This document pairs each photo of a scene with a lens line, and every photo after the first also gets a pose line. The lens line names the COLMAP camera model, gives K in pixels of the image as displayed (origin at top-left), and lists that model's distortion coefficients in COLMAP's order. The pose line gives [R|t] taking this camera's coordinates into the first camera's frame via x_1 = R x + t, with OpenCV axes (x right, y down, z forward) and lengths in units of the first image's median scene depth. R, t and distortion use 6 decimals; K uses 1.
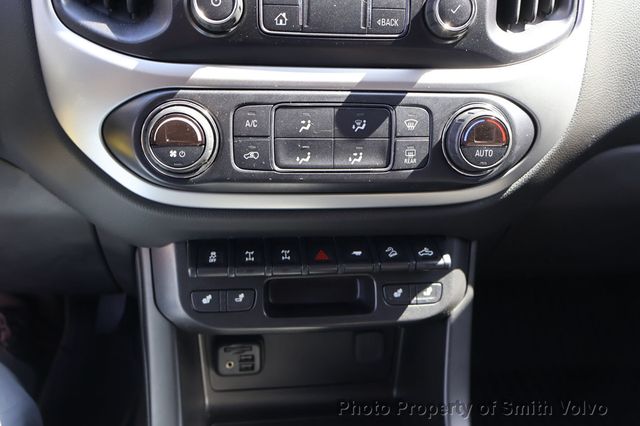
lens RADIAL K [[537.2, 0, 322.0], [0, 537.2, 216.6], [0, 0, 1]] dist [0.005845, -0.009676]
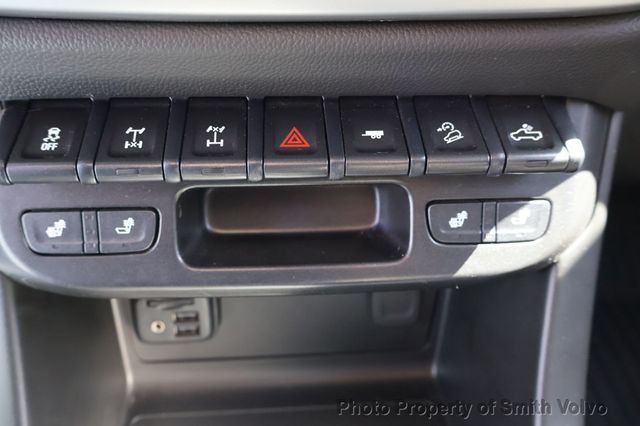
lens RADIAL K [[537.2, 0, 318.9], [0, 537.2, 217.5], [0, 0, 1]] dist [0.005845, -0.009676]
pose [[0.998070, 0.016133, -0.059970, 0.045983], [-0.004486, 0.981874, 0.189484, 0.050011], [0.061940, -0.188849, 0.980051, 0.522878]]
